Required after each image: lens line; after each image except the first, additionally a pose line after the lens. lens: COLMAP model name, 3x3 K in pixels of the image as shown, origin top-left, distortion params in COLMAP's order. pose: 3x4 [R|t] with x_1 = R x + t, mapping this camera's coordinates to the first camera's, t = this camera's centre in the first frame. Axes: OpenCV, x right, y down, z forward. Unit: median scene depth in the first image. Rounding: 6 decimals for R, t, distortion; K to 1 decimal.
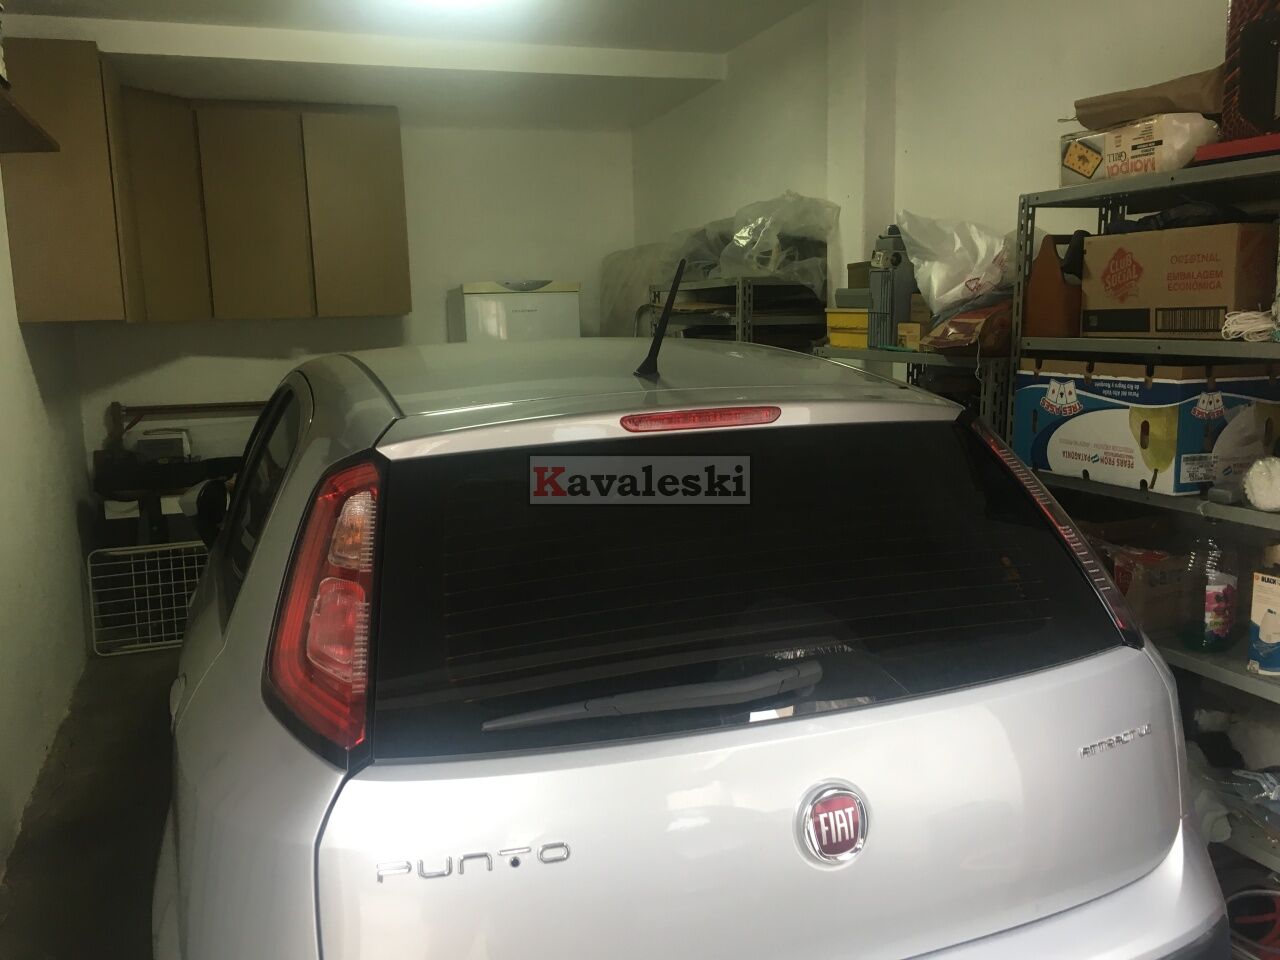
lens RADIAL K [[1096.5, 0, 634.2], [0, 1096.5, 475.0], [0, 0, 1]] dist [0.079113, -0.101239]
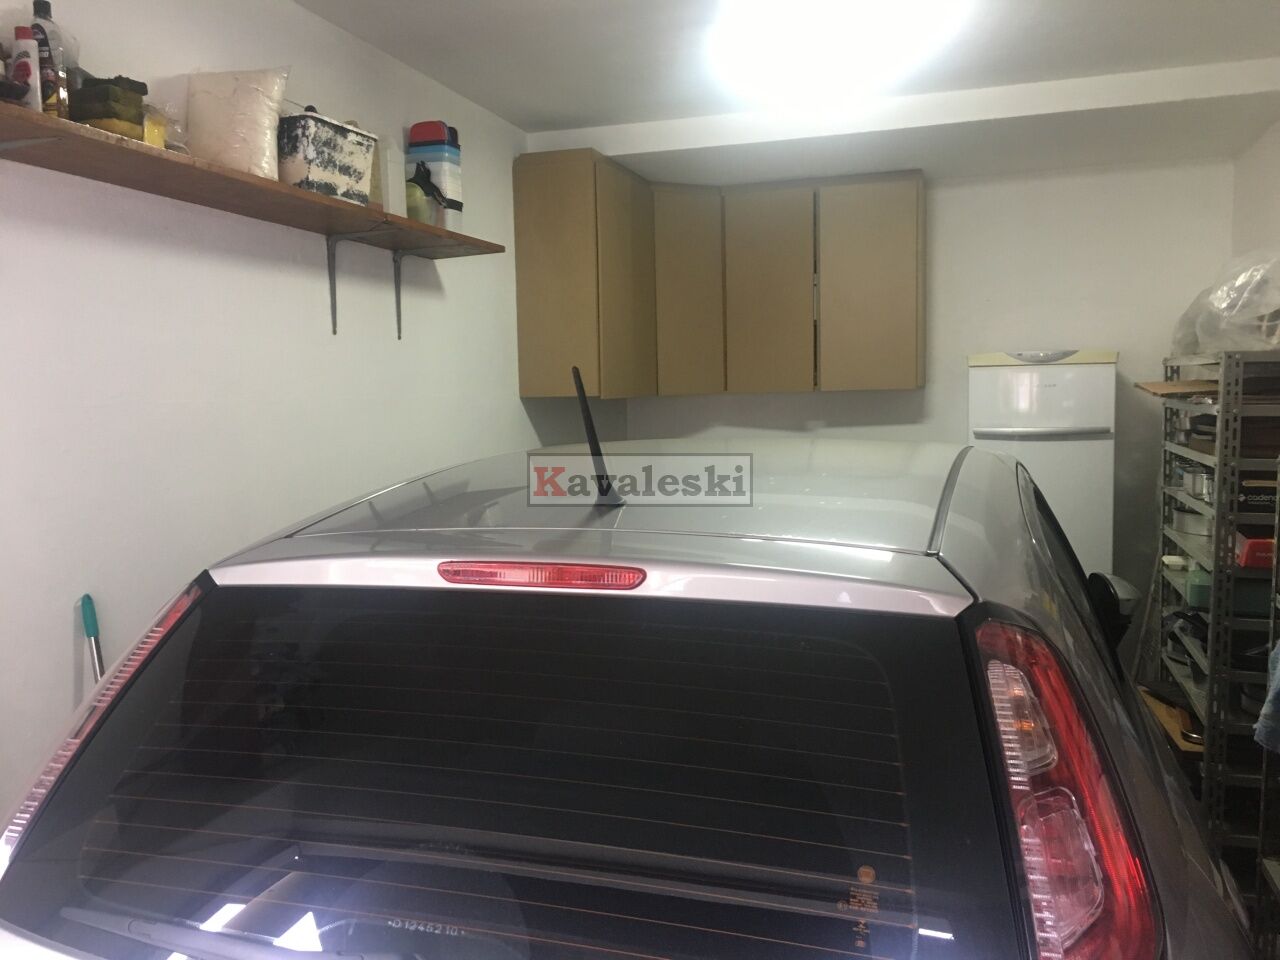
lens RADIAL K [[1096.5, 0, 634.2], [0, 1096.5, 475.0], [0, 0, 1]] dist [0.079113, -0.101239]
pose [[0.797054, 0.061086, -0.600811, 0.231345], [-0.091523, 0.995598, -0.020192, -0.044721], [0.596933, 0.071083, 0.799136, 0.164222]]
